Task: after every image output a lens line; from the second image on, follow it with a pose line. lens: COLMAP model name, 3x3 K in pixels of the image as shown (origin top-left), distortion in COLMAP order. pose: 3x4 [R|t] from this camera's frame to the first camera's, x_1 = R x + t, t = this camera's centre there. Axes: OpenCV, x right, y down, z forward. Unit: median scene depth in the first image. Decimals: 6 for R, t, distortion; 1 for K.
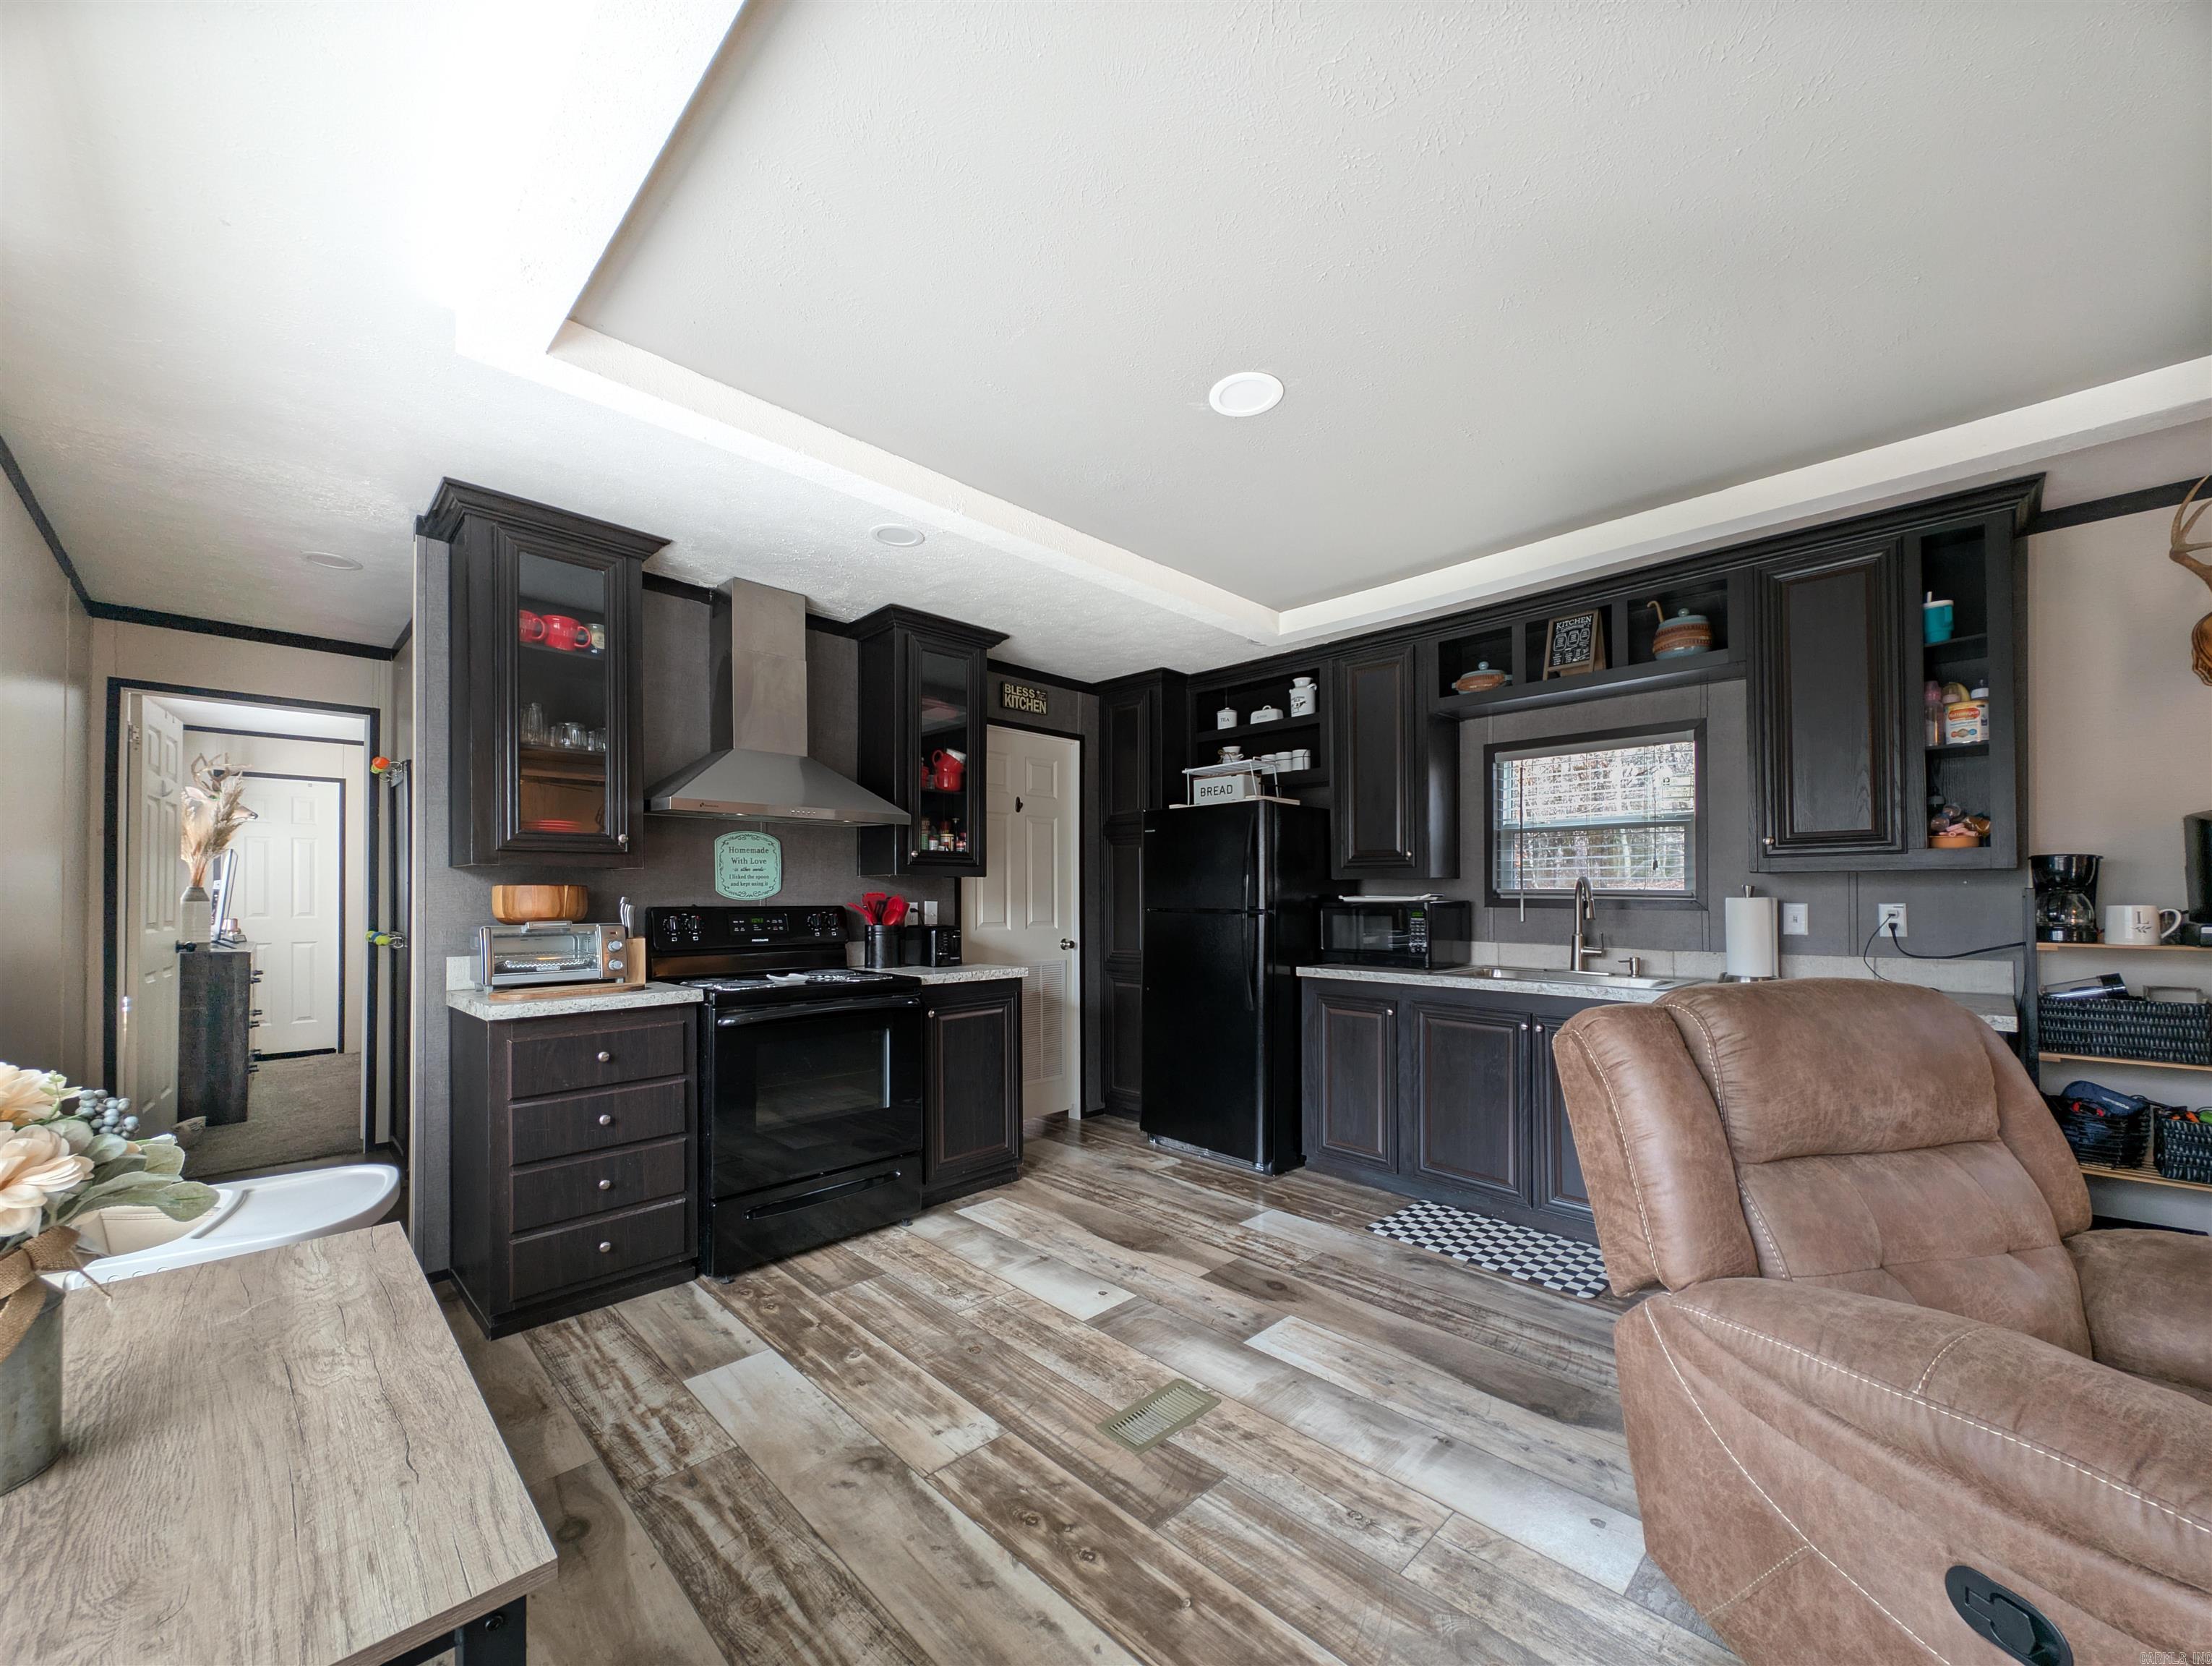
lens RADIAL K [[826.6, 0, 1096.9], [0, 826.6, 888.8], [0, 0, 1]] dist [-0.000869, -0.000149]
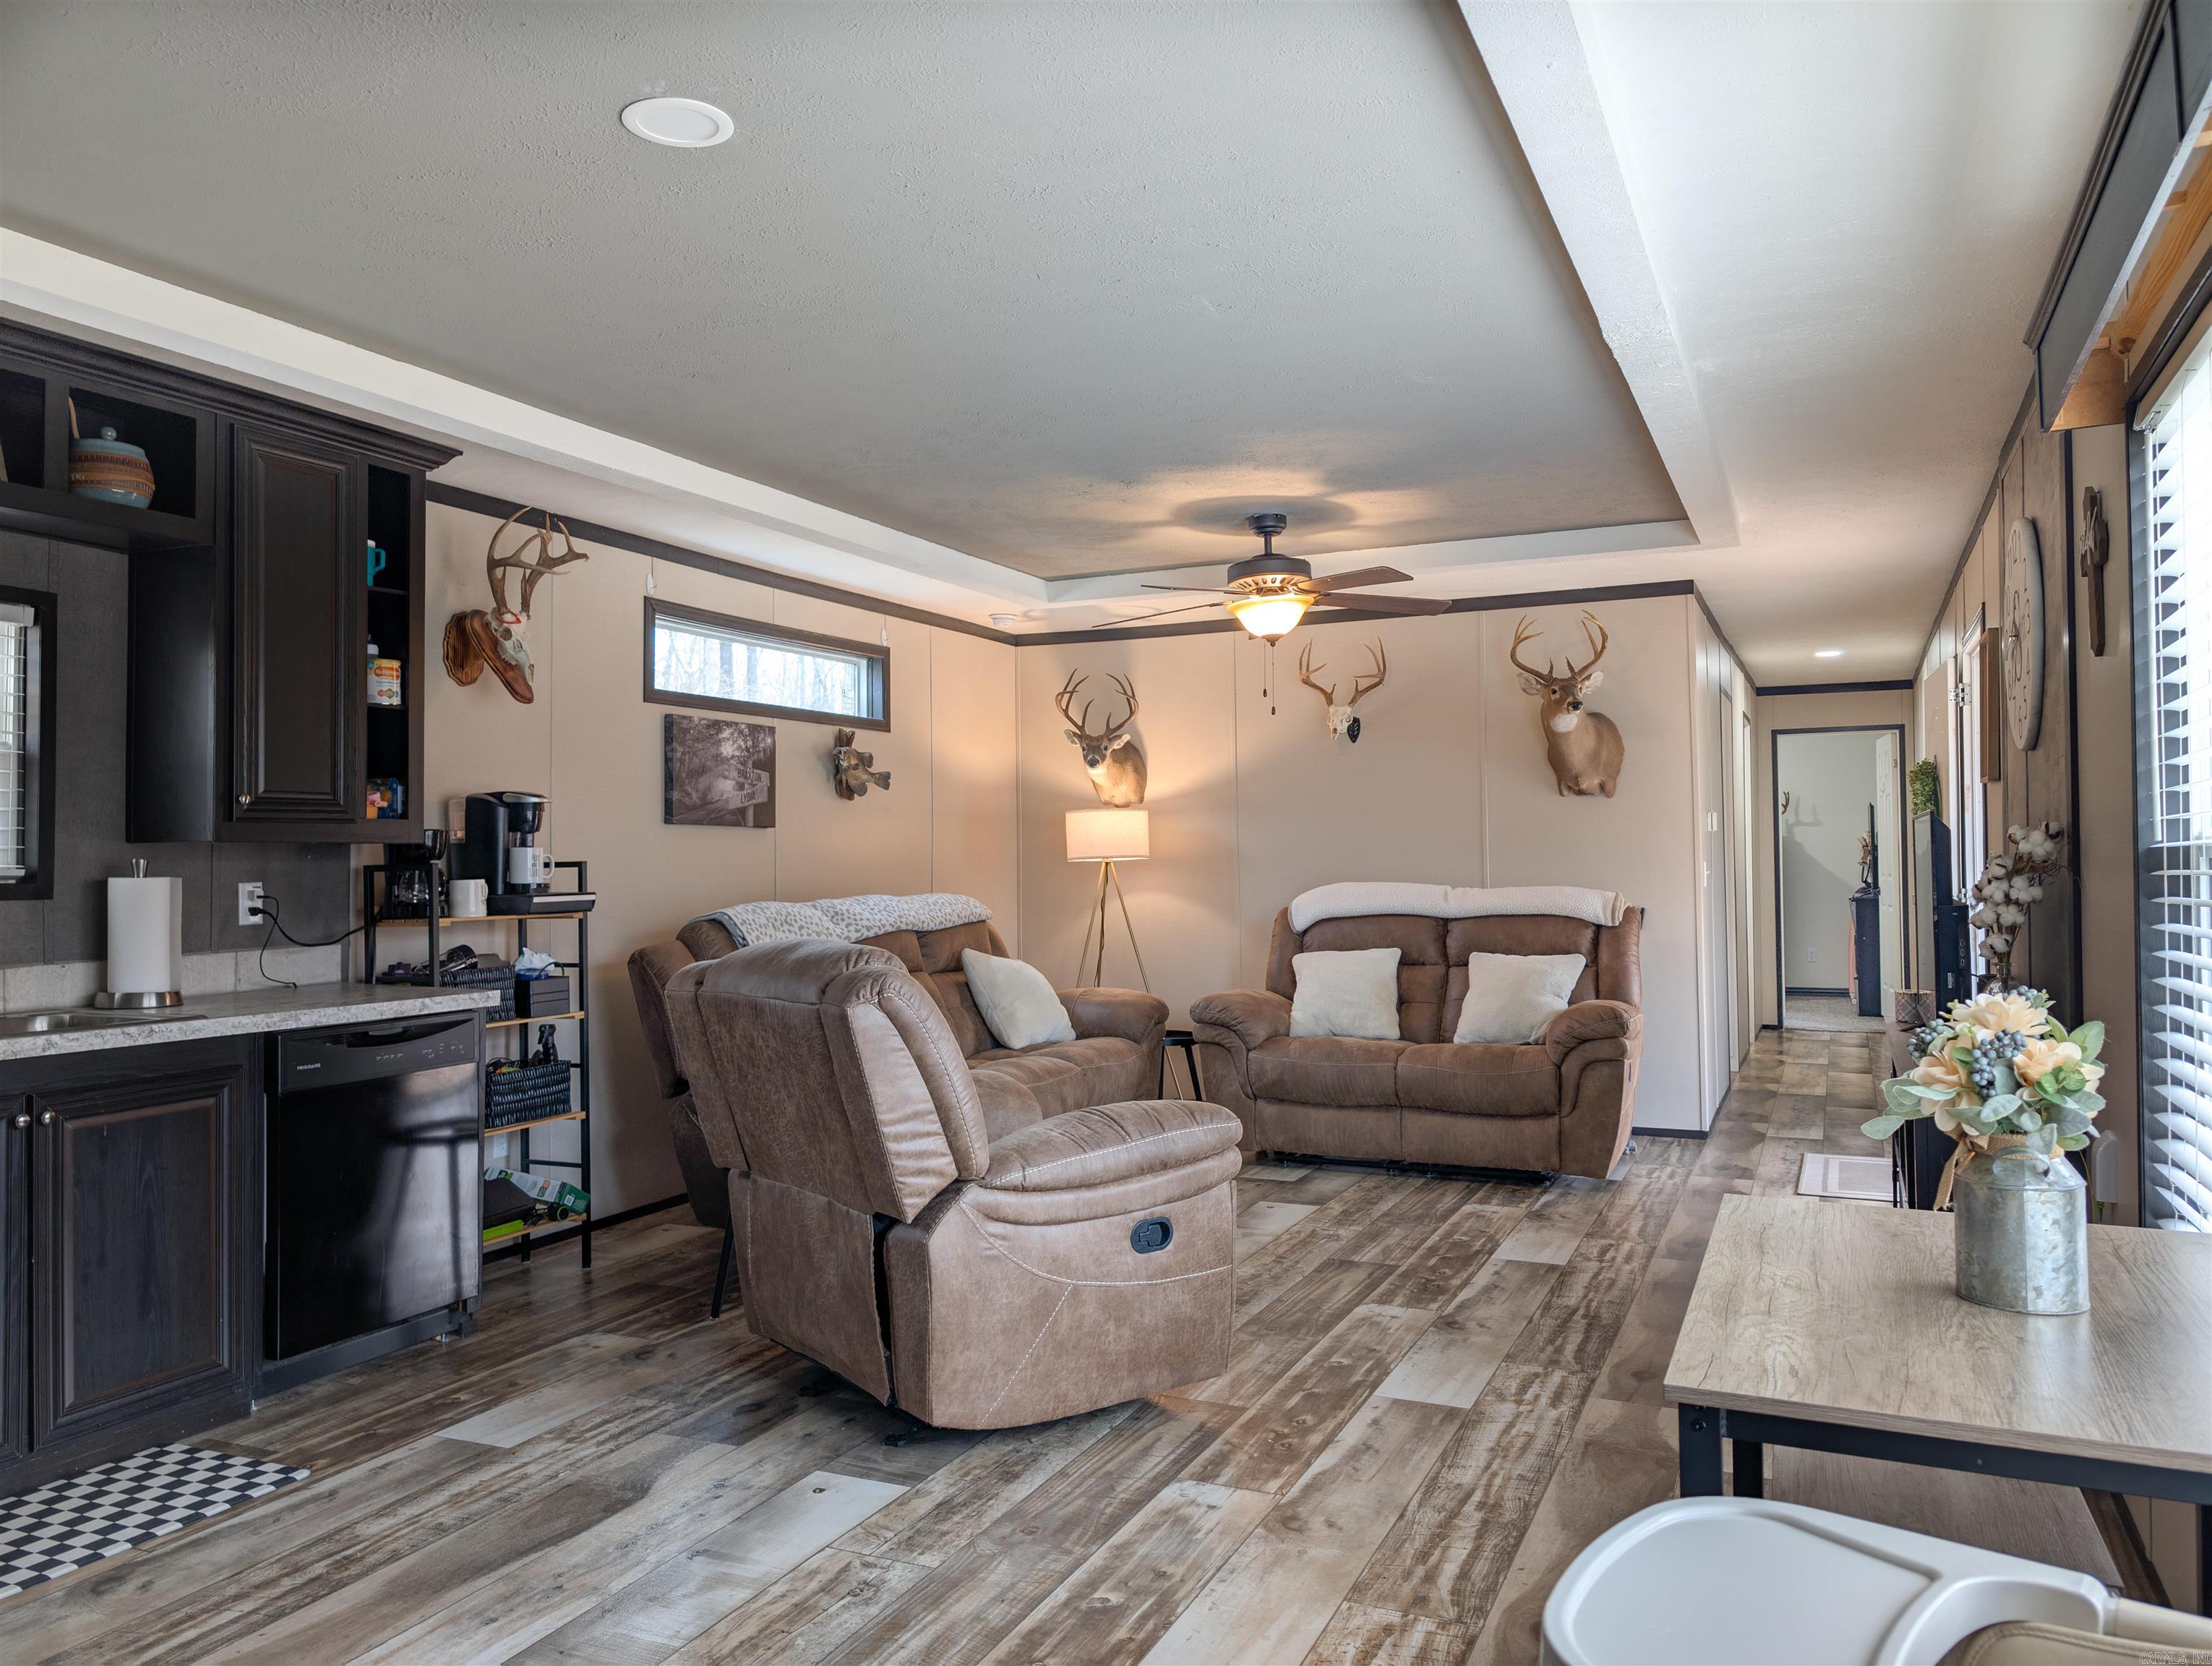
lens RADIAL K [[1521.5, 0, 1106.0], [0, 1521.5, 833.0], [0, 0, 1]] dist [0.035717, -0.002803]
pose [[-0.315307, 0.019577, 0.948788, -1.365100], [0.003833, 0.999805, -0.019356, 0.001943], [-0.948982, -0.002466, -0.315321, 1.319271]]
